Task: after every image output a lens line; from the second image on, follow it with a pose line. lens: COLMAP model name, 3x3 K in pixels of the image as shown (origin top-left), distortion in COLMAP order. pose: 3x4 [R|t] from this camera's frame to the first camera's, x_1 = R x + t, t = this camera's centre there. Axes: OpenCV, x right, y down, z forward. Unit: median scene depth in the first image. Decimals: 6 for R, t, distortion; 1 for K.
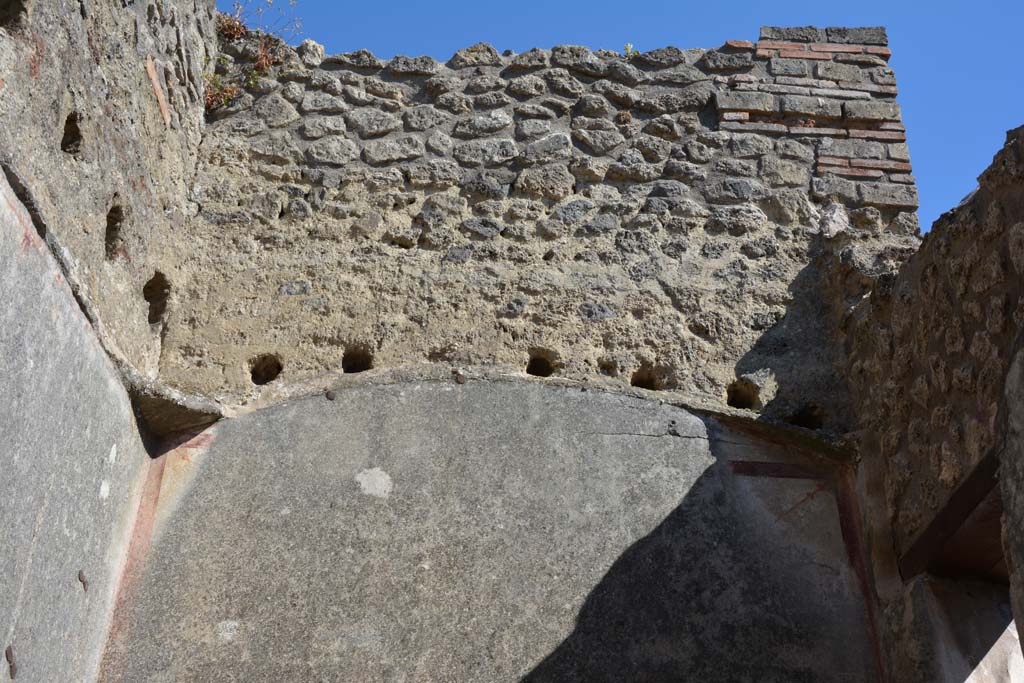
lens RADIAL K [[1121.3, 0, 514.8], [0, 1121.3, 341.6], [0, 0, 1]] dist [0.038230, 0.000000]
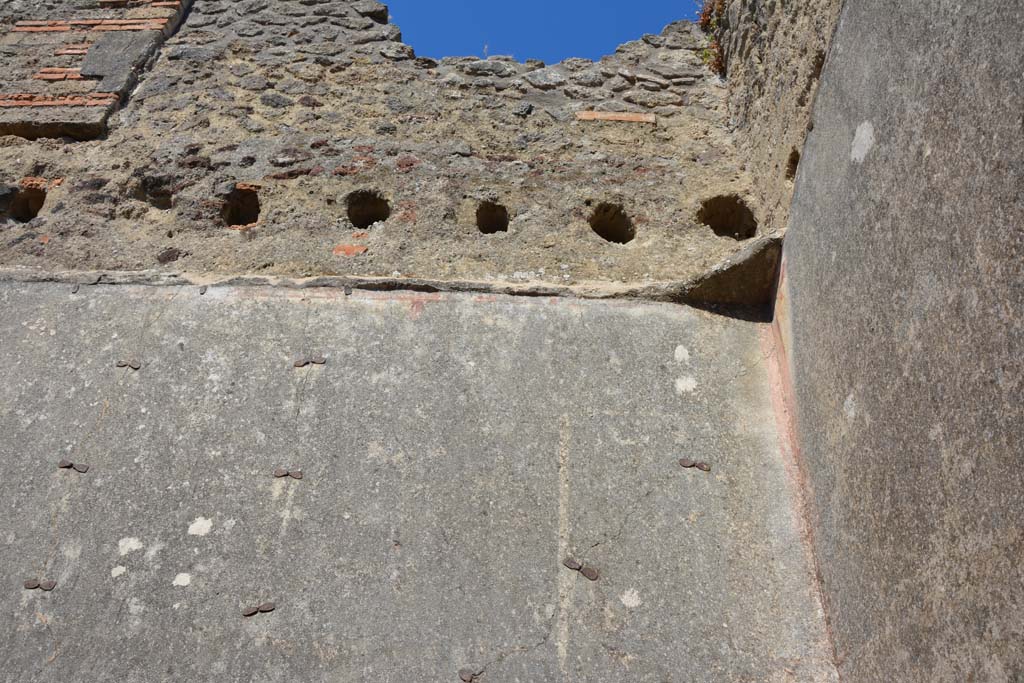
lens RADIAL K [[798.4, 0, 505.5], [0, 798.4, 338.3], [0, 0, 1]] dist [-0.163241, 0.122632]
pose [[-0.010270, -0.655122, -0.755453, 0.145695], [0.493841, 0.653606, -0.573515, 0.316016], [0.869491, -0.378964, 0.316814, 0.478575]]
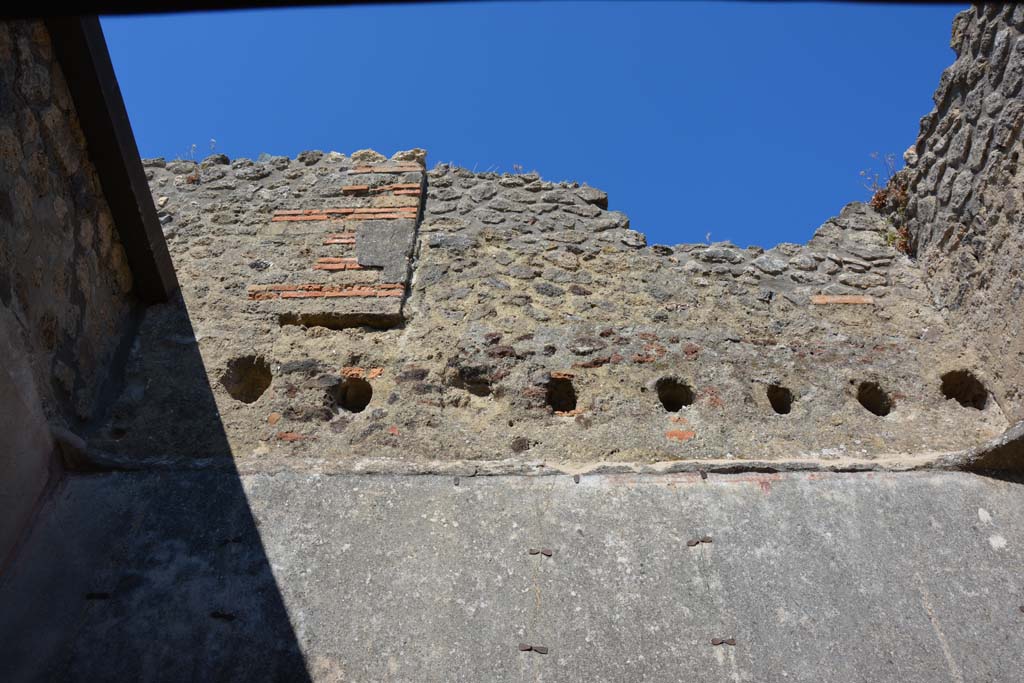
lens RADIAL K [[798.4, 0, 516.3], [0, 798.4, 337.2], [0, 0, 1]] dist [-0.163241, 0.122632]
pose [[-0.007859, -0.737531, -0.675268, 0.284844], [0.536588, 0.566721, -0.625221, 0.179596], [0.843808, -0.367255, 0.391296, 0.214957]]
